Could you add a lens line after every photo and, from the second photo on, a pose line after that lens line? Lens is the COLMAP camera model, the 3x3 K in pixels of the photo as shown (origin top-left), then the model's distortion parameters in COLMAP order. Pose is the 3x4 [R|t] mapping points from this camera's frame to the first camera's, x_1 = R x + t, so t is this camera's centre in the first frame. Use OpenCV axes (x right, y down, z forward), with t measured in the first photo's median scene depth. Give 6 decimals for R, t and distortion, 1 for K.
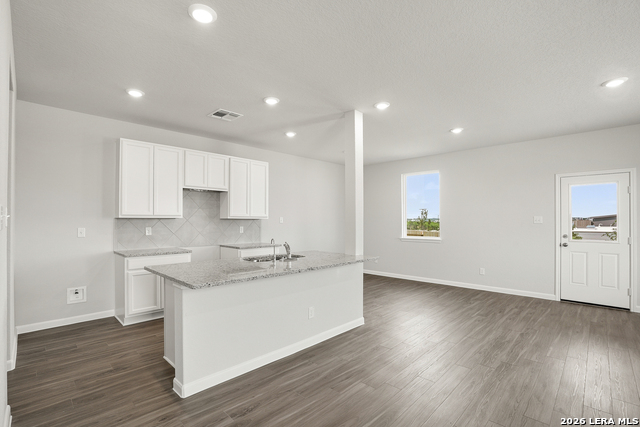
lens RADIAL K [[295.8, 0, 313.9], [0, 295.8, 215.7], [0, 0, 1]] dist [-0.036554, 0.008177]
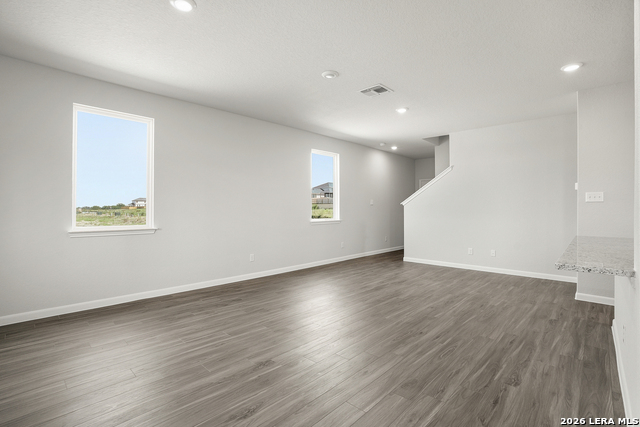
lens RADIAL K [[295.8, 0, 313.9], [0, 295.8, 213.0], [0, 0, 1]] dist [-0.036554, 0.008177]
pose [[-0.999964, 0.003404, -0.007831, 0.470459], [0.003484, 0.999941, -0.010318, 0.054148], [0.007795, -0.010345, -0.999916, 1.153817]]
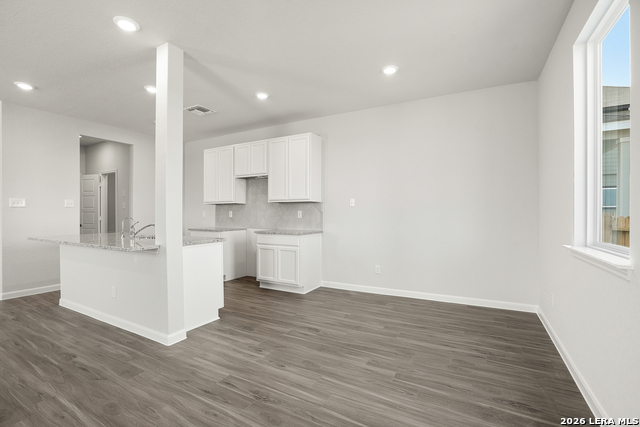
lens RADIAL K [[295.8, 0, 314.8], [0, 295.8, 211.2], [0, 0, 1]] dist [-0.036554, 0.008177]
pose [[0.265188, -0.009902, -0.964146, 0.801639], [0.021271, 0.999764, -0.004417, 0.053778], [0.963962, -0.019337, 0.265336, 1.006025]]
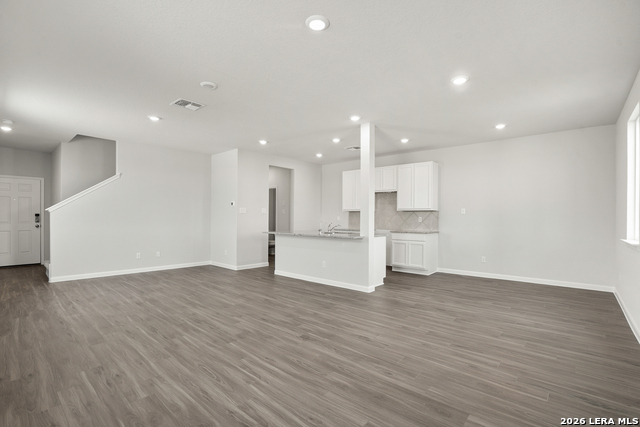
lens RADIAL K [[295.8, 0, 319.1], [0, 295.8, 216.6], [0, 0, 1]] dist [-0.036554, 0.008177]
pose [[0.054292, -0.005055, -0.998512, 1.214828], [0.014219, 0.999890, -0.004289, 0.043931], [0.998424, -0.013965, 0.054358, 0.634932]]
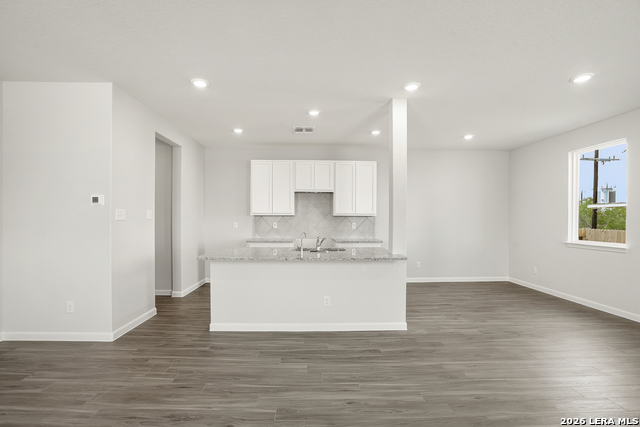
lens RADIAL K [[295.8, 0, 316.4], [0, 295.8, 217.7], [0, 0, 1]] dist [-0.036554, 0.008177]
pose [[0.724697, 0.000502, -0.689067, 0.517353], [0.010066, 0.999885, 0.011316, 0.005031], [0.688994, -0.015137, 0.724609, 0.132044]]
